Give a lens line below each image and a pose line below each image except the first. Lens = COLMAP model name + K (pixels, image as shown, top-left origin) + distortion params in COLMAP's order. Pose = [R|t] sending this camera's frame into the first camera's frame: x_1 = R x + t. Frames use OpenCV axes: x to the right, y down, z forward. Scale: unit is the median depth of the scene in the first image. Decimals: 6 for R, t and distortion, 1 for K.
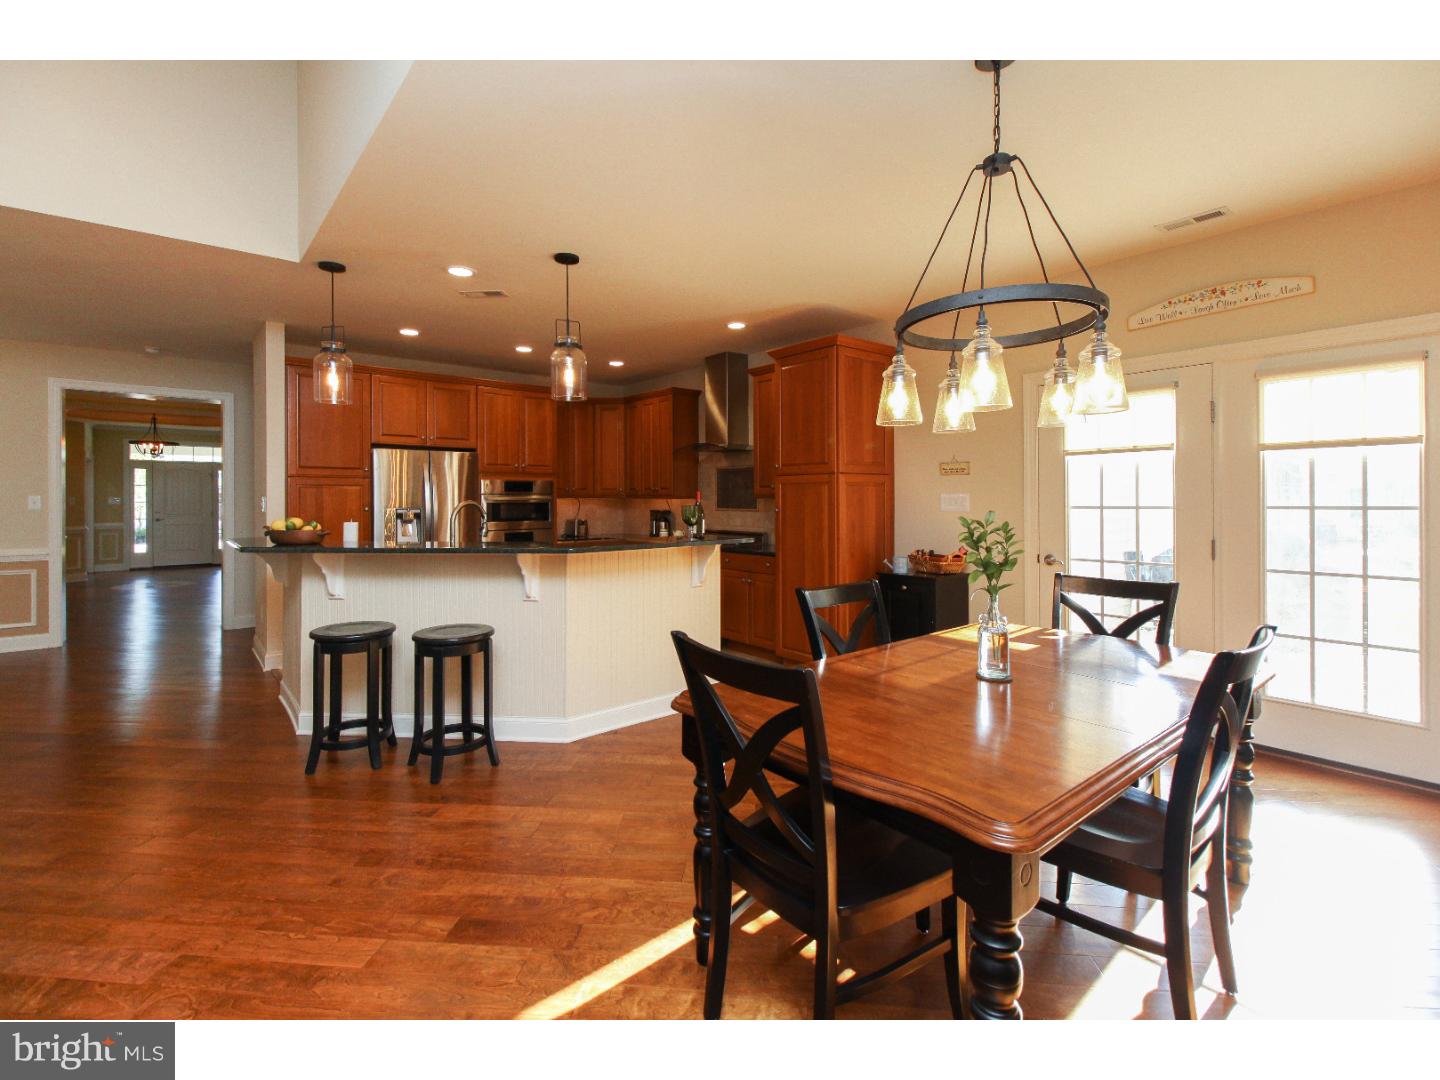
lens RADIAL K [[648.0, 0, 713.9], [0, 648.0, 500.4], [0, 0, 1]] dist [0.001830, -0.000133]
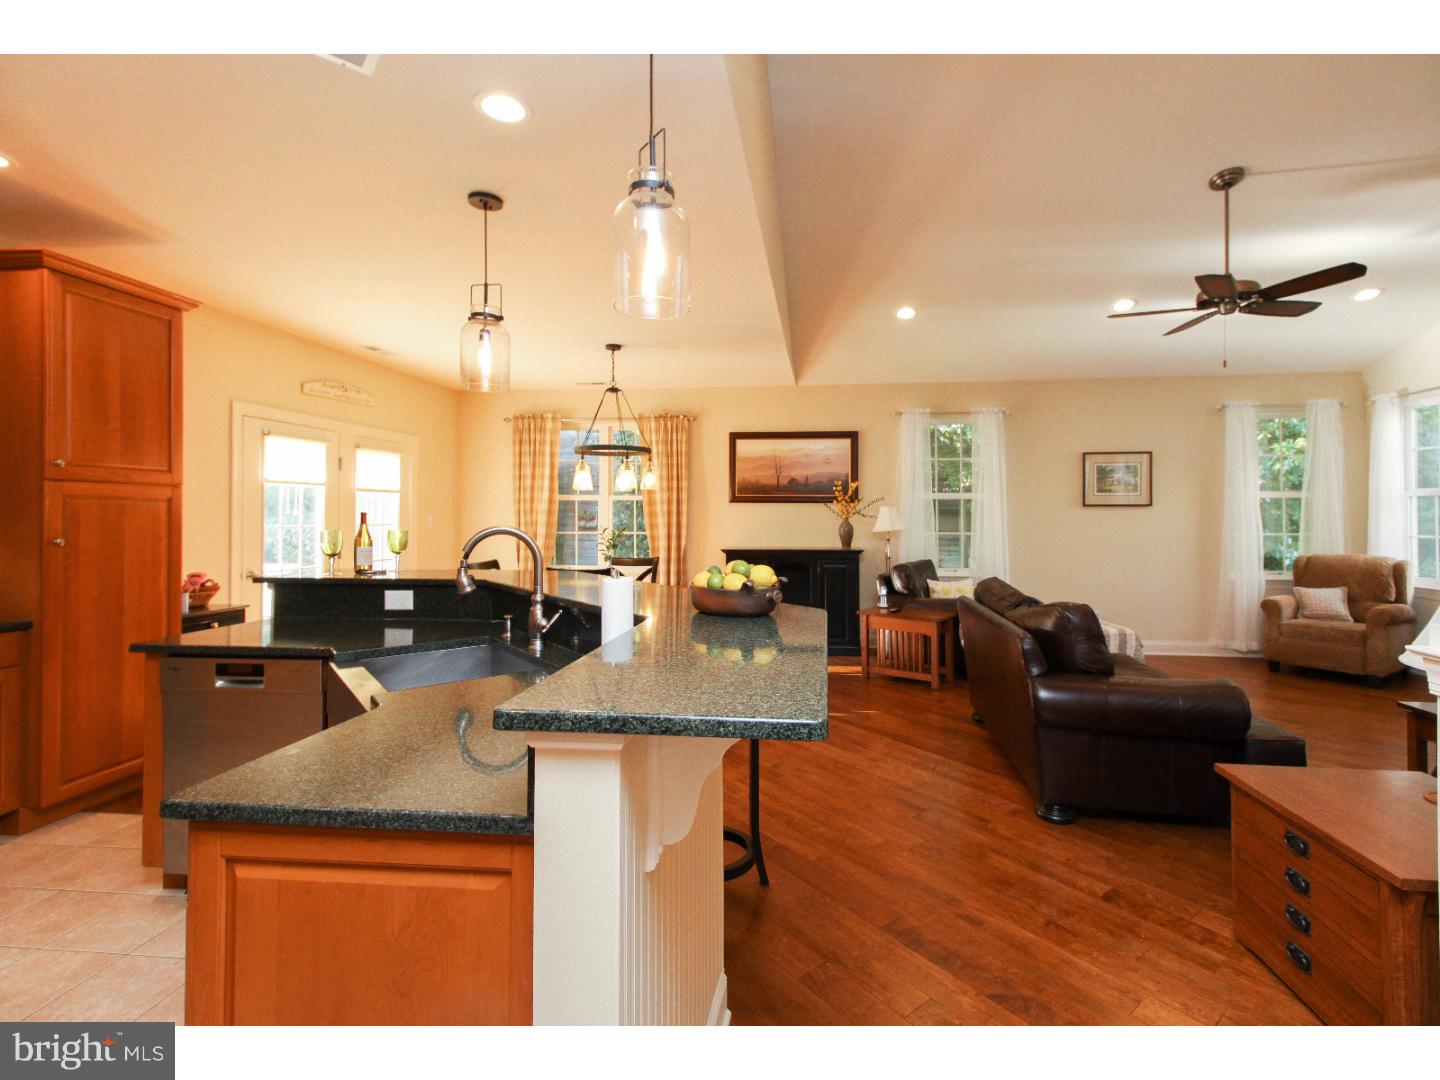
lens RADIAL K [[659.9, 0, 757.9], [0, 659.9, 508.8], [0, 0, 1]] dist [0.014020, -0.000826]
pose [[-0.702786, 0.009400, 0.711339, -0.767545], [0.002796, 0.999941, -0.010452, -0.005947], [-0.711396, -0.005356, -0.702771, 1.008948]]
